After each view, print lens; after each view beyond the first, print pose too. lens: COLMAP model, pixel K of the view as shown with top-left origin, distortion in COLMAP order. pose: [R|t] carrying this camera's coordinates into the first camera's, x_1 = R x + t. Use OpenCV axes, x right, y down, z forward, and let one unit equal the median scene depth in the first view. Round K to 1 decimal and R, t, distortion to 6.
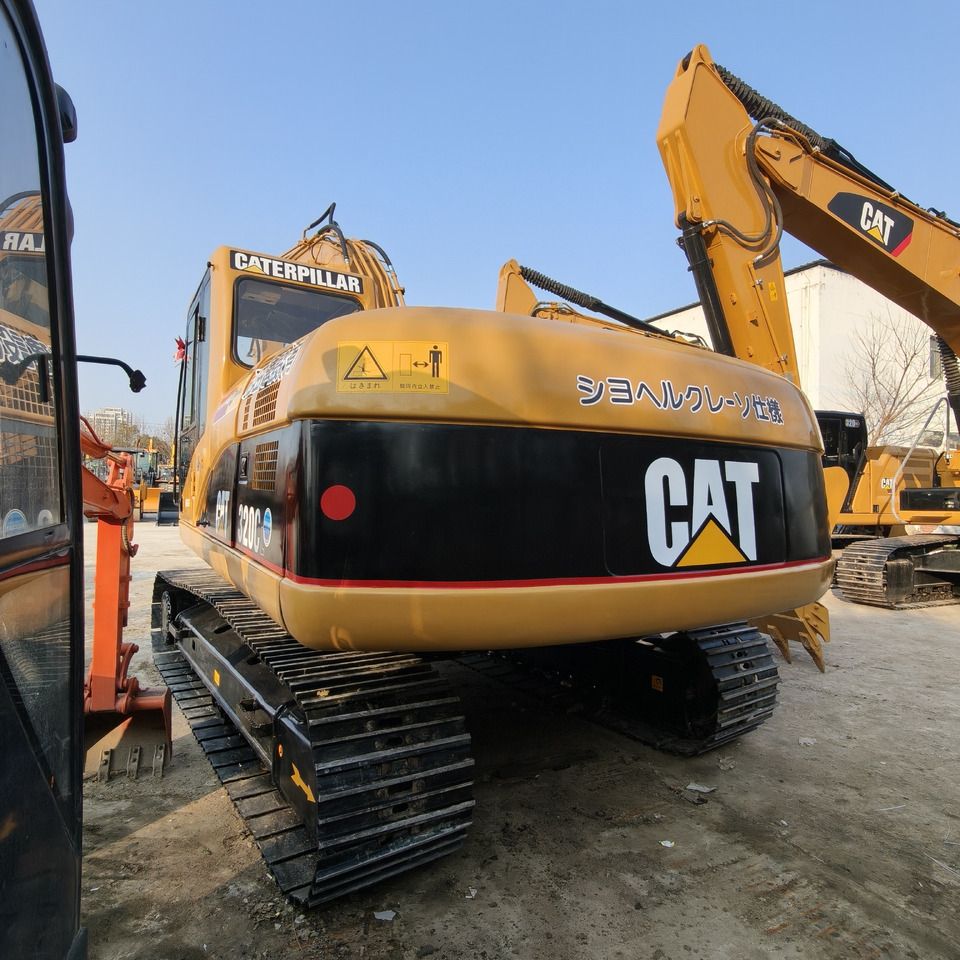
lens RADIAL K [[605.4, 0, 472.4], [0, 605.4, 478.1], [0, 0, 1]] dist [-0.000337, 0.002547]
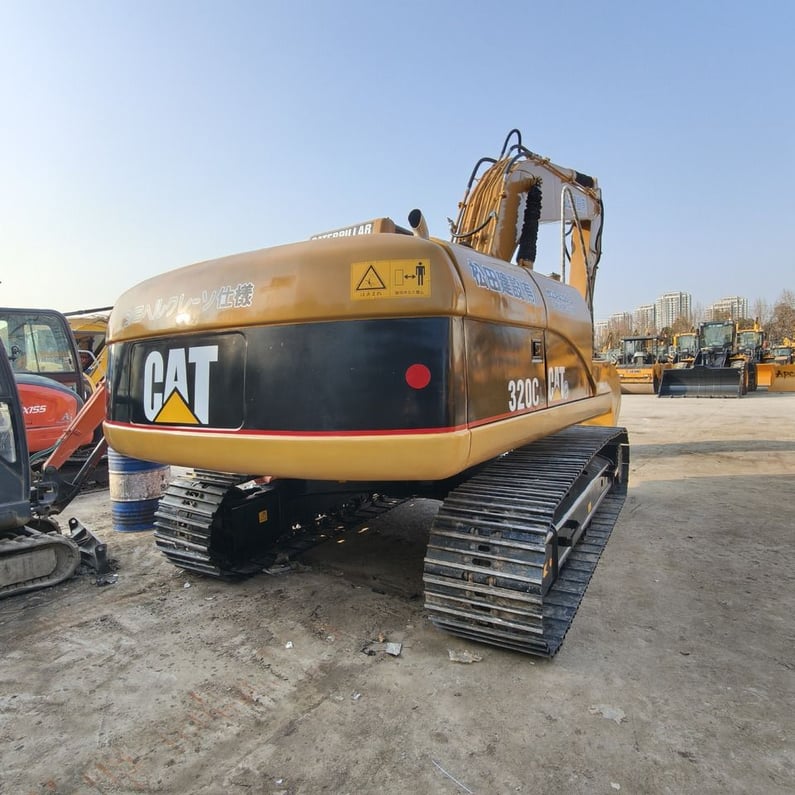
lens RADIAL K [[501.4, 0, 391.2], [0, 501.4, 395.9], [0, 0, 1]] dist [-0.000337, 0.002547]
pose [[0.419598, 0.016072, -0.907568, 1.598901], [0.060536, 0.997122, 0.045645, 0.053862], [0.905689, -0.074093, 0.417417, 0.931900]]
